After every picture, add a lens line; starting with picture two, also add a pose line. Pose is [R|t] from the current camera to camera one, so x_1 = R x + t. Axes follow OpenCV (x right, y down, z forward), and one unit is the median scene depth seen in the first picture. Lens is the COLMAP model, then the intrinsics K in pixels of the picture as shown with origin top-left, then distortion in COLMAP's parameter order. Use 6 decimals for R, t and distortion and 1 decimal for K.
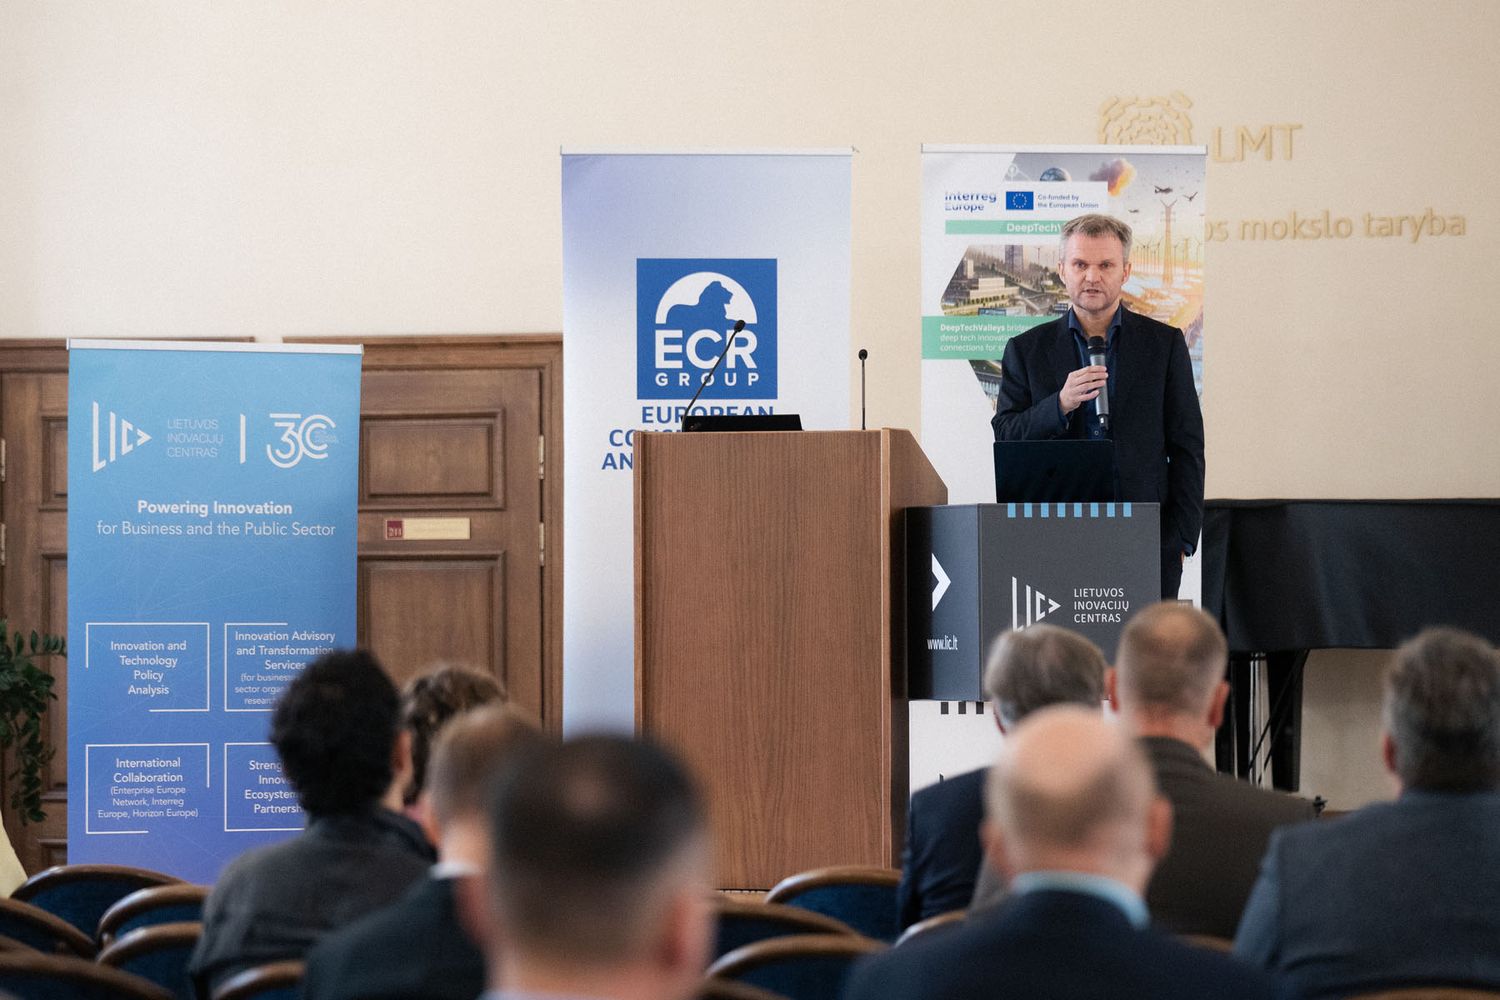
lens RADIAL K [[4865.0, 0, 750.4], [0, 4865.0, 499.1], [0, 0, 1]] dist [-0.126783, 0.000000]
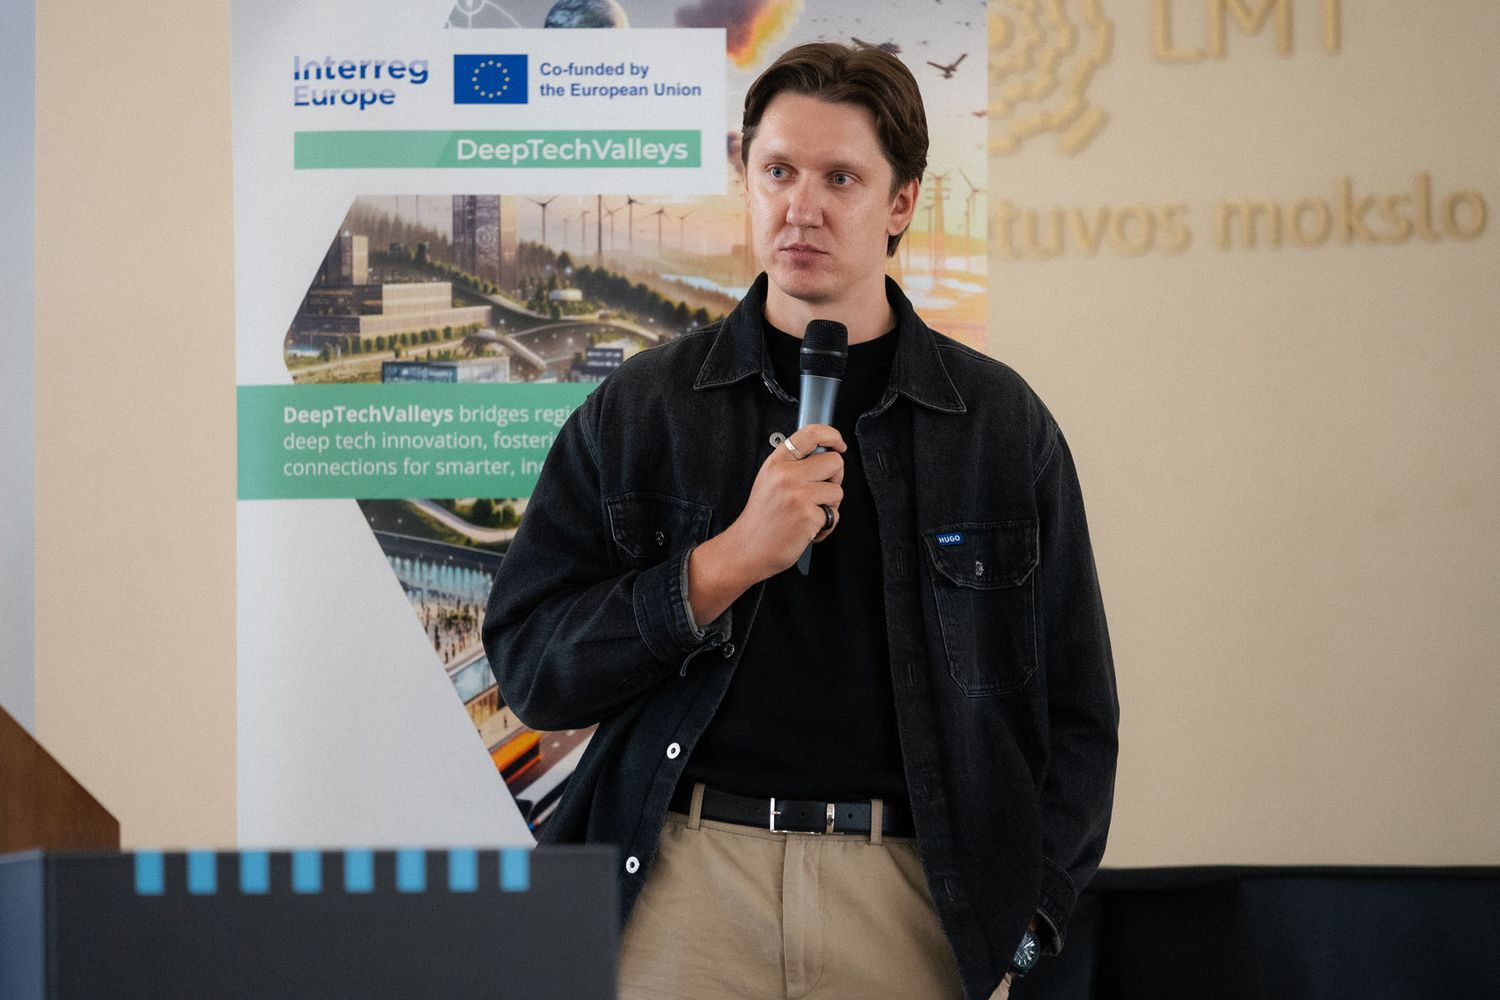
lens RADIAL K [[8073.3, 0, 750.3], [0, 8073.3, 500.4], [0, 0, 1]] dist [-0.377862, 0.000000]
pose [[0.999851, -0.009624, -0.014351, 0.084275], [0.008872, 0.998630, -0.051573, 0.004048], [0.014828, 0.051438, 0.998566, 0.373409]]
